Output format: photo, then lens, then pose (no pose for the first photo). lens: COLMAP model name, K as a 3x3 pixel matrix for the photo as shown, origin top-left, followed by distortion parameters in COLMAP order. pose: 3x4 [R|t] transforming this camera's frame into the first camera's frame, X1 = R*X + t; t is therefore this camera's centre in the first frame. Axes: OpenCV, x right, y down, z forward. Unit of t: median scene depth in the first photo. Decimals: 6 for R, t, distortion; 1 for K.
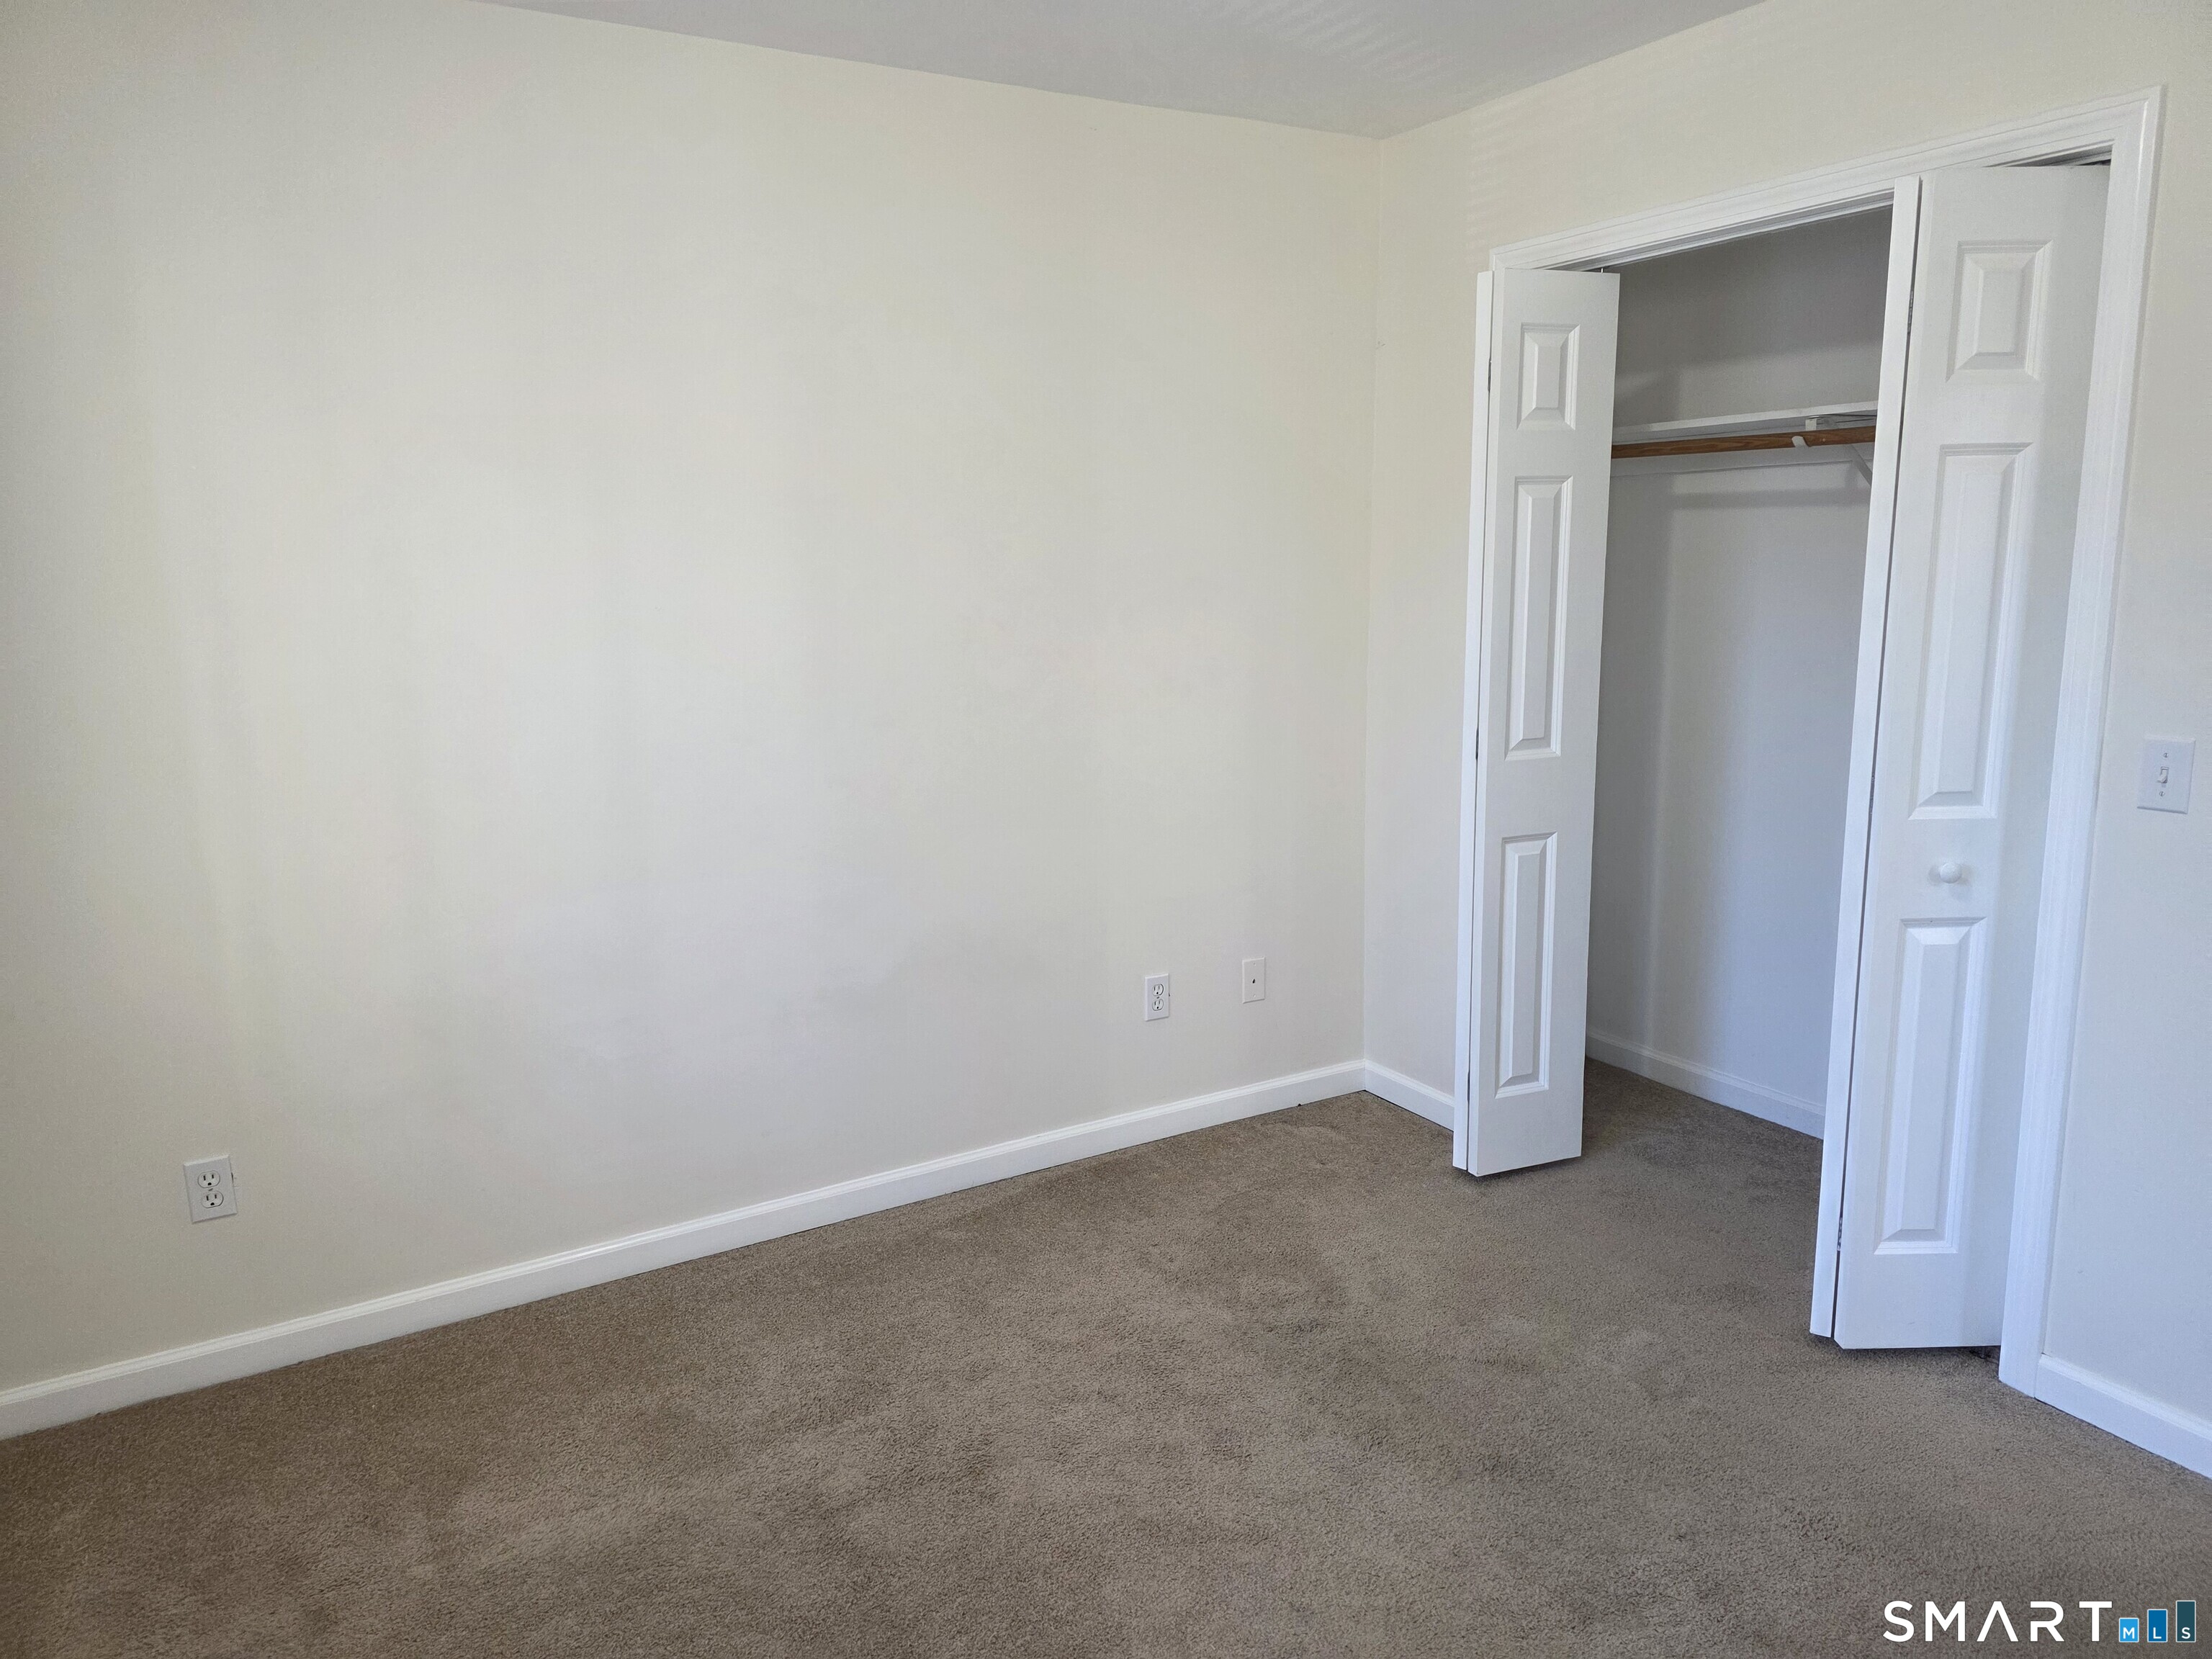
lens RADIAL K [[1473.8, 0, 1118.4], [0, 1473.8, 831.0], [0, 0, 1]] dist [0.067467, -0.064597]
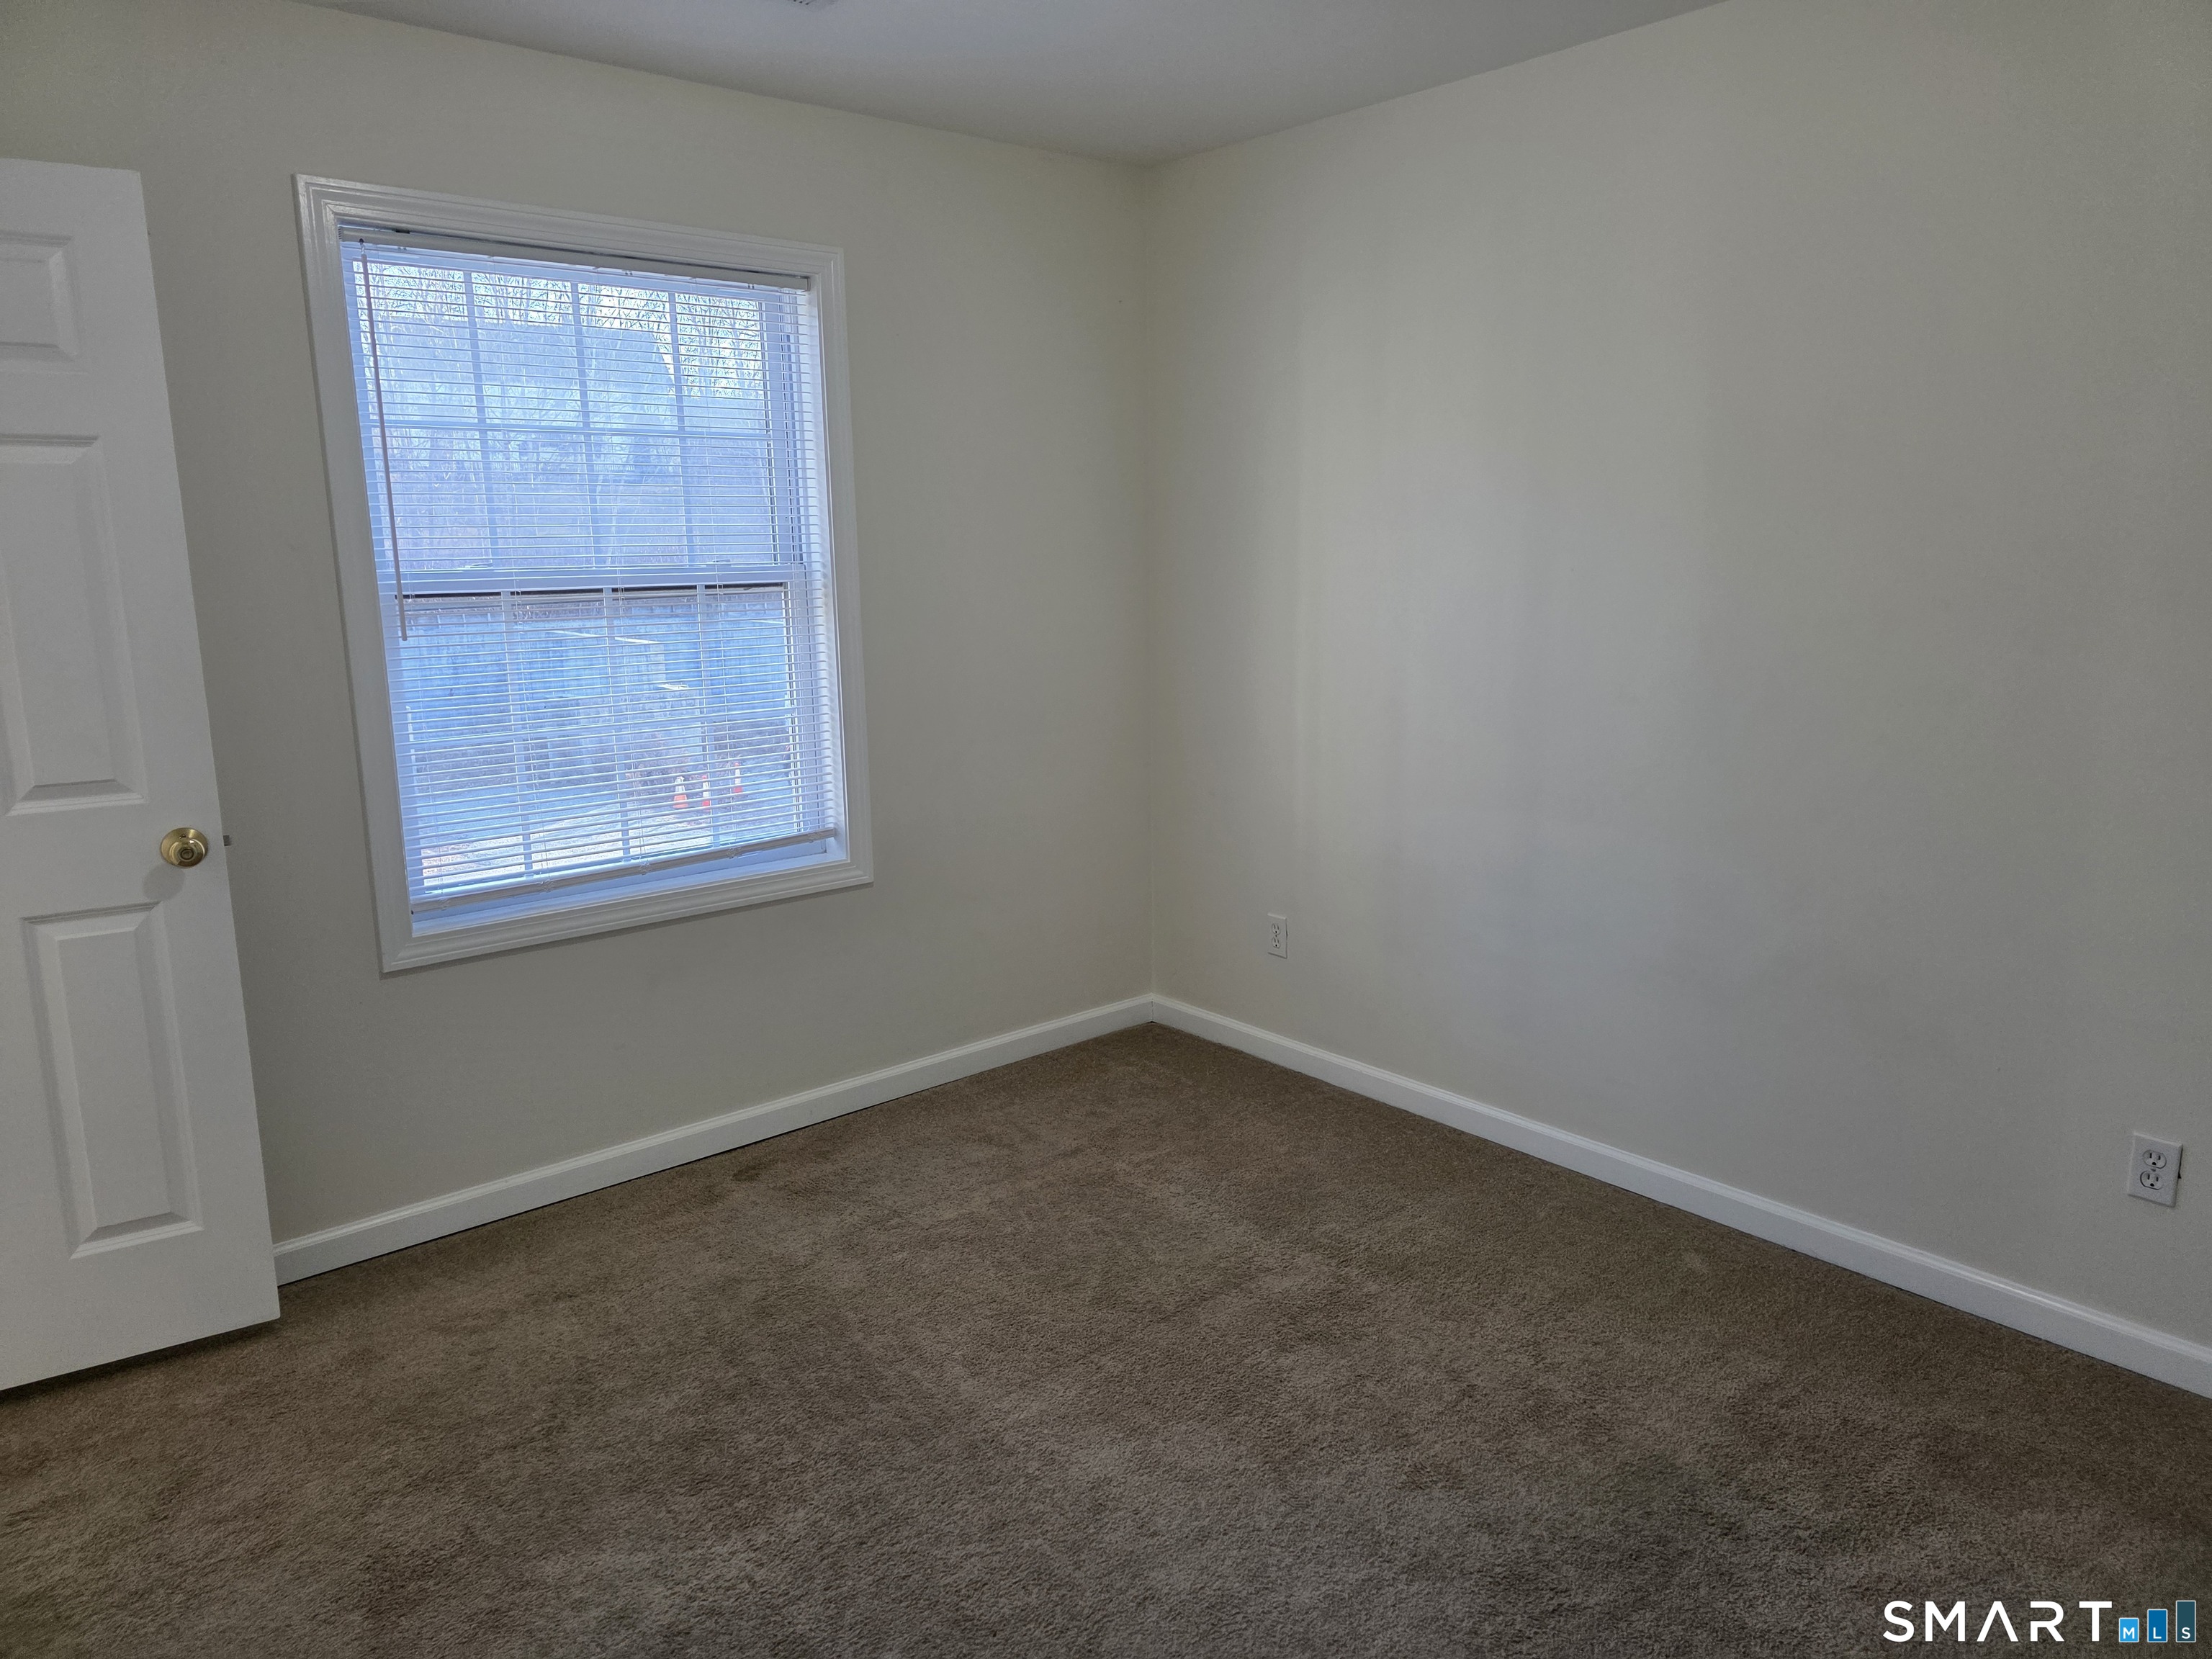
lens RADIAL K [[1473.8, 0, 1118.4], [0, 1473.8, 831.0], [0, 0, 1]] dist [0.067467, -0.064597]
pose [[0.182007, 0.210156, -0.960577, 0.767514], [-0.186798, 0.966494, 0.176056, -0.095371], [0.965391, 0.147391, 0.215166, 0.495499]]
